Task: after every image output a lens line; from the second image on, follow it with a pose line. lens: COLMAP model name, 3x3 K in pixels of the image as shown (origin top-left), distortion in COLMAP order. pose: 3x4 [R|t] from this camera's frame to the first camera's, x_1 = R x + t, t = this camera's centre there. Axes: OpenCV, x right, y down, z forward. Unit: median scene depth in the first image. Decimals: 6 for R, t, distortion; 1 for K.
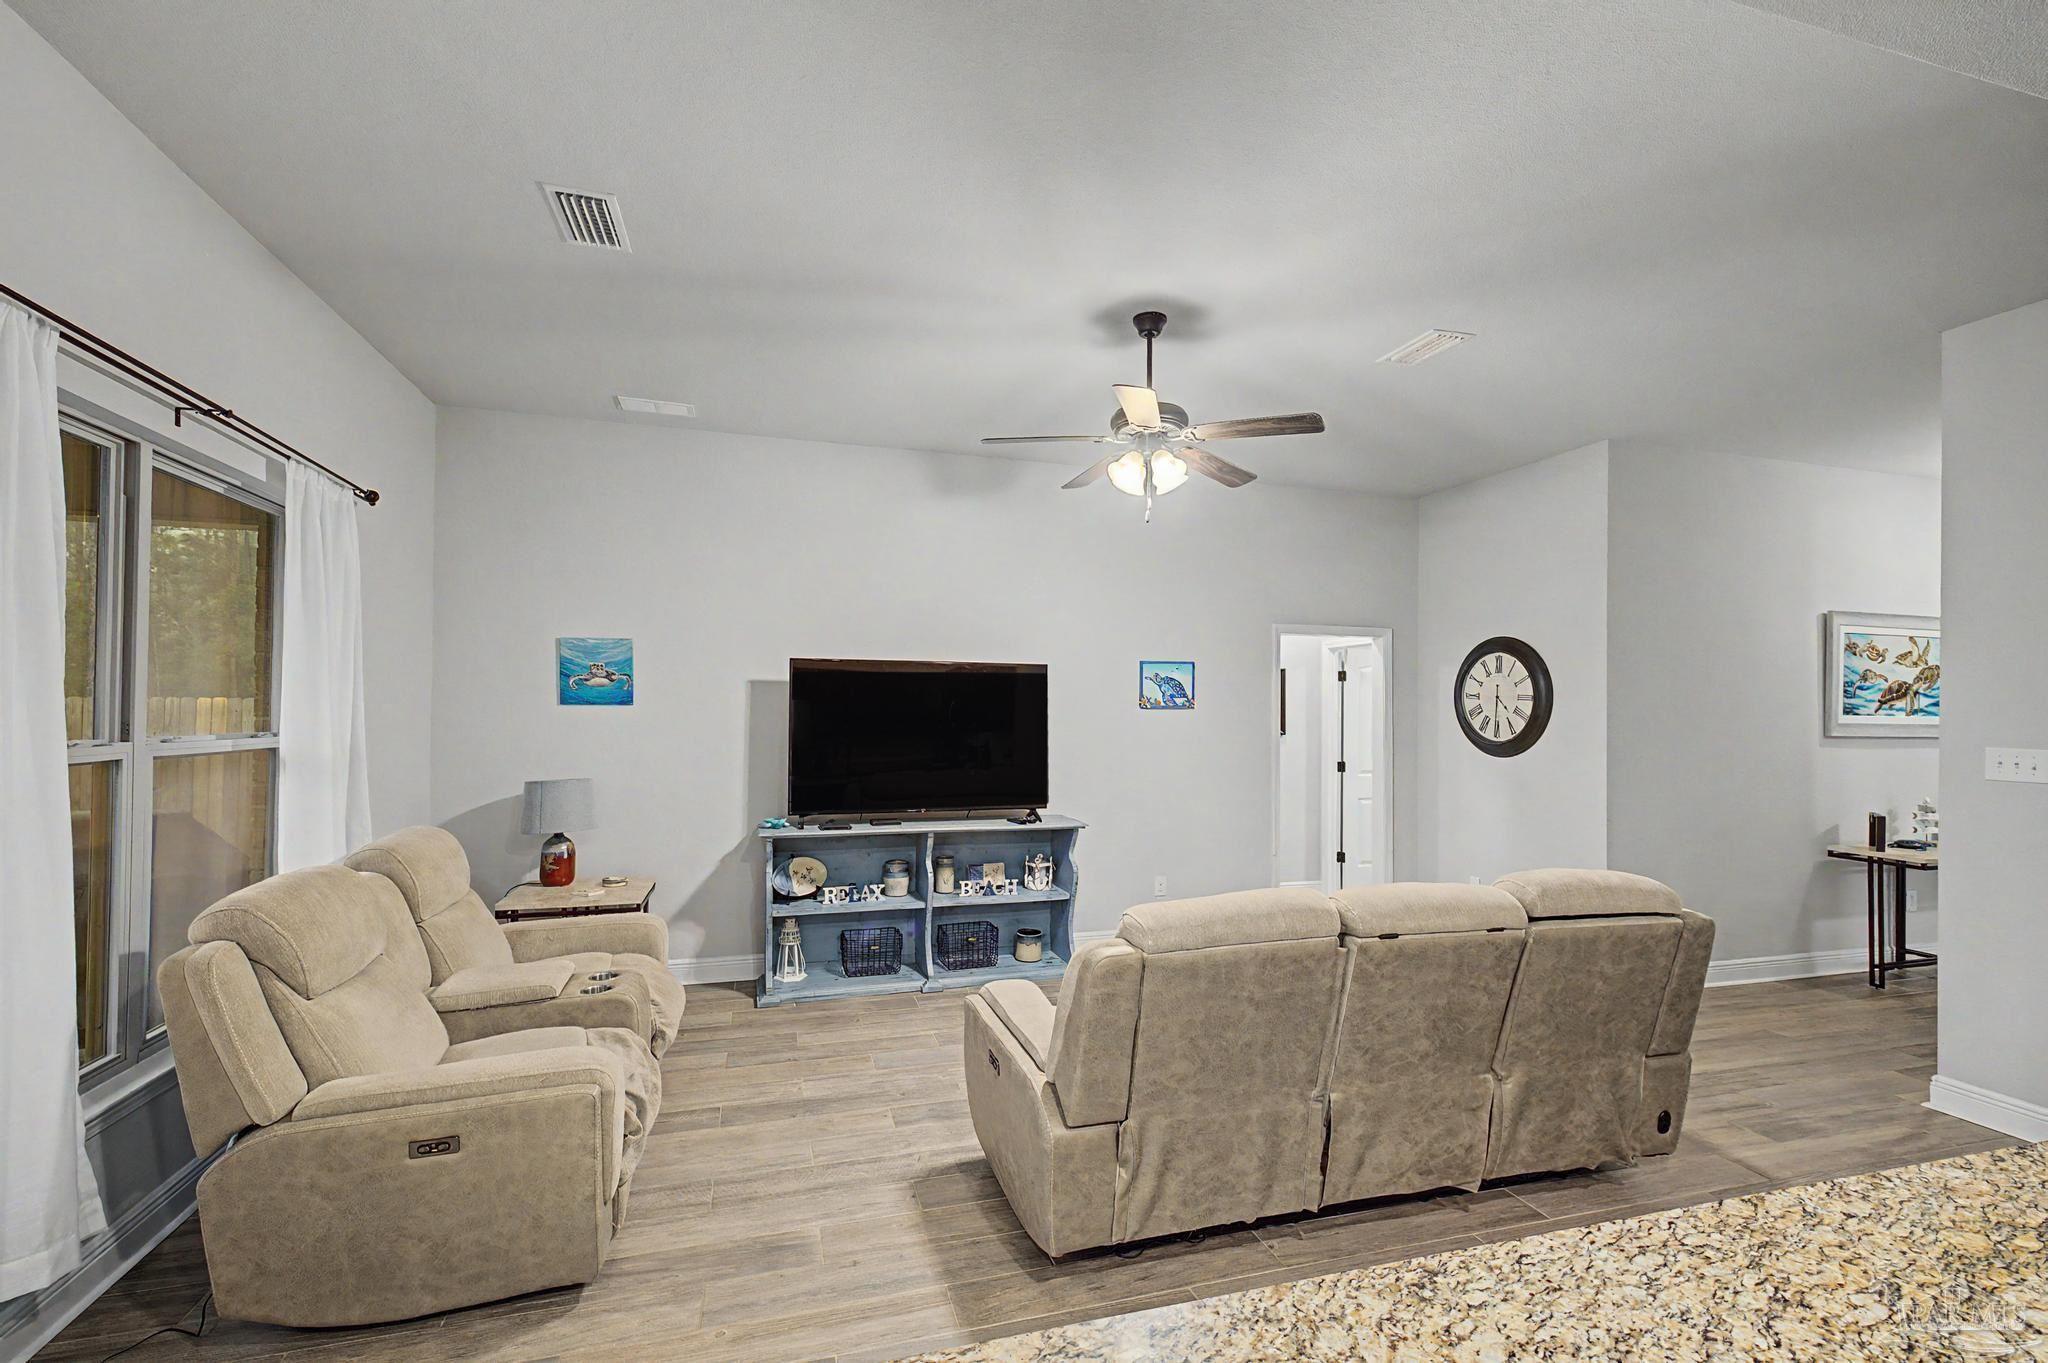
lens RADIAL K [[873.9, 0, 1010.1], [0, 873.9, 708.6], [0, 0, 1]] dist [0.012192, -0.002764]
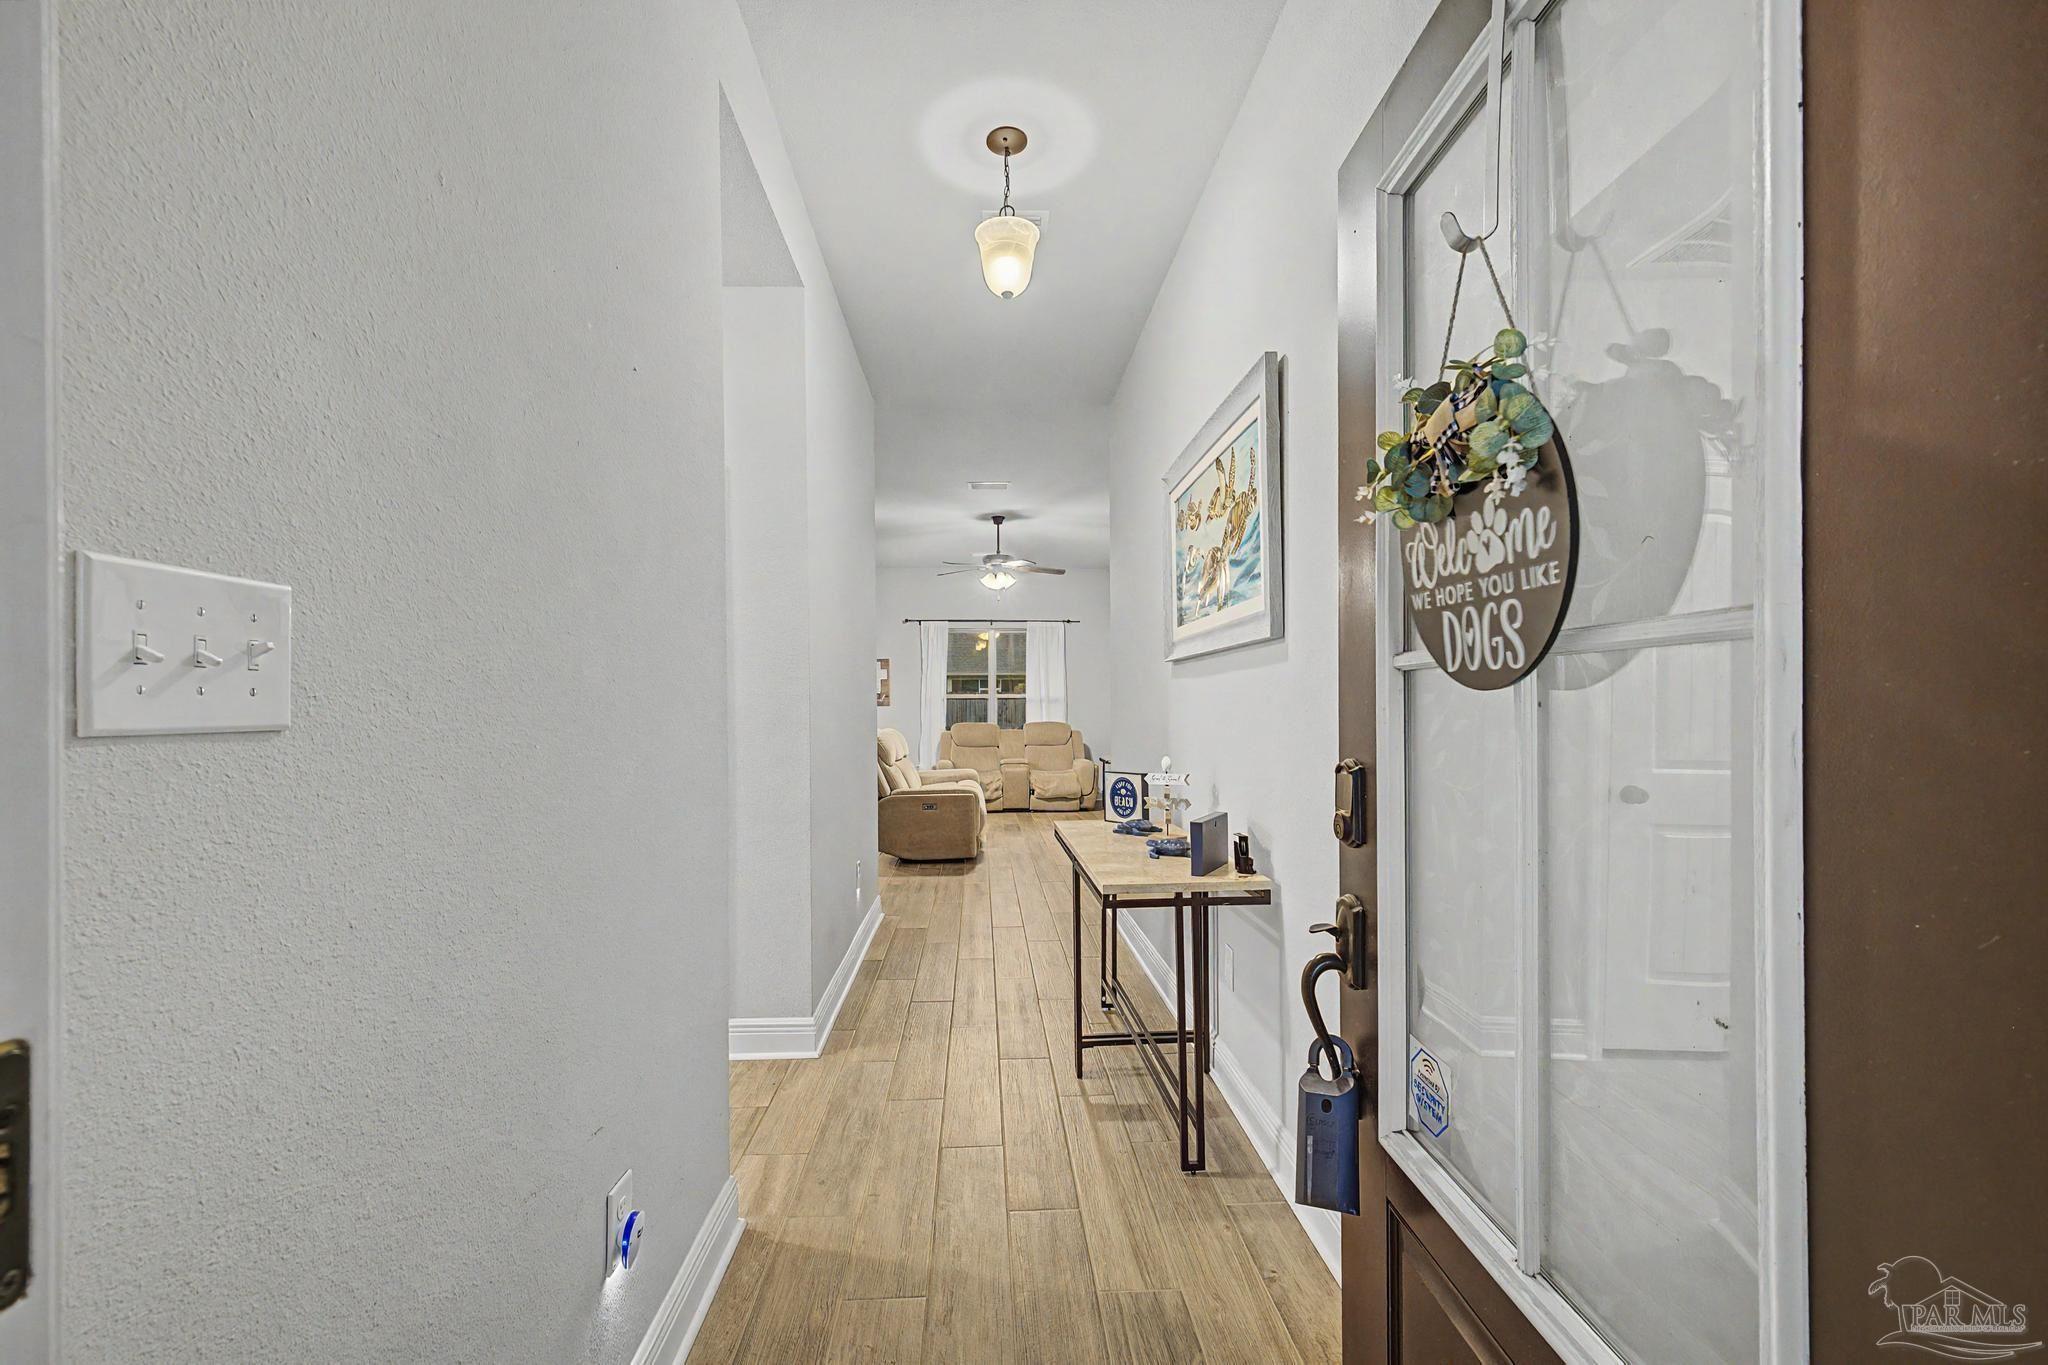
lens RADIAL K [[873.9, 0, 1017.4], [0, 873.9, 689.0], [0, 0, 1]] dist [0.012192, -0.002764]
pose [[-0.237614, -0.026575, -0.970996, 1.658863], [0.004874, 0.999580, -0.028550, 0.067632], [0.971347, -0.011517, -0.237385, 1.069357]]
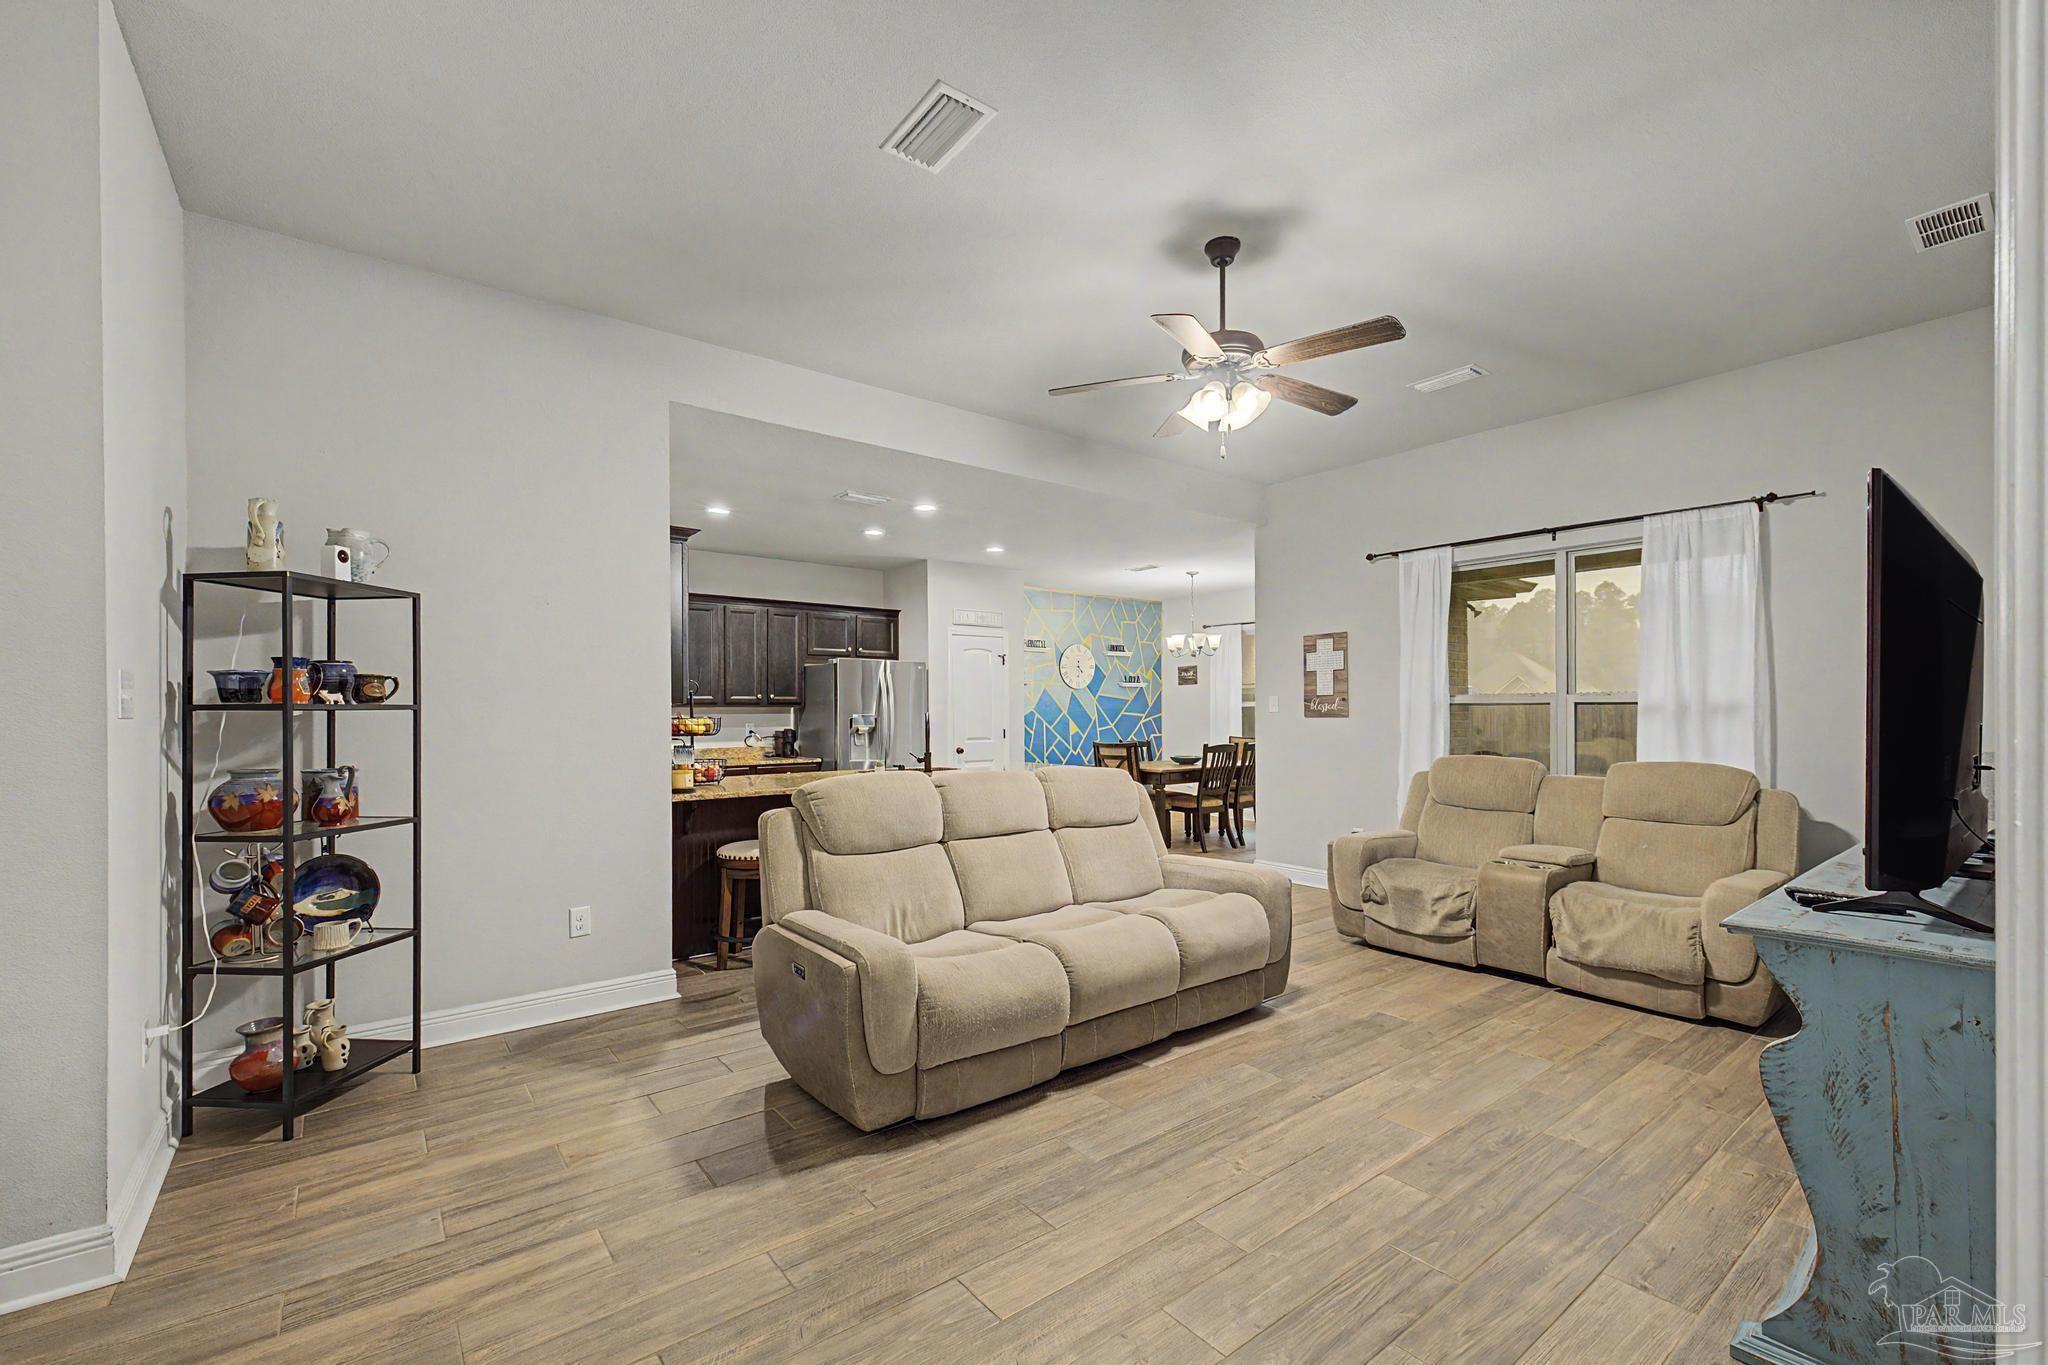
lens RADIAL K [[873.9, 0, 1017.3], [0, 873.9, 701.6], [0, 0, 1]] dist [0.012192, -0.002764]
pose [[-0.928595, -0.012962, -0.370867, 0.475909], [-0.007231, 0.999832, -0.016839, 0.047443], [0.371023, -0.012954, -0.928533, 1.186678]]
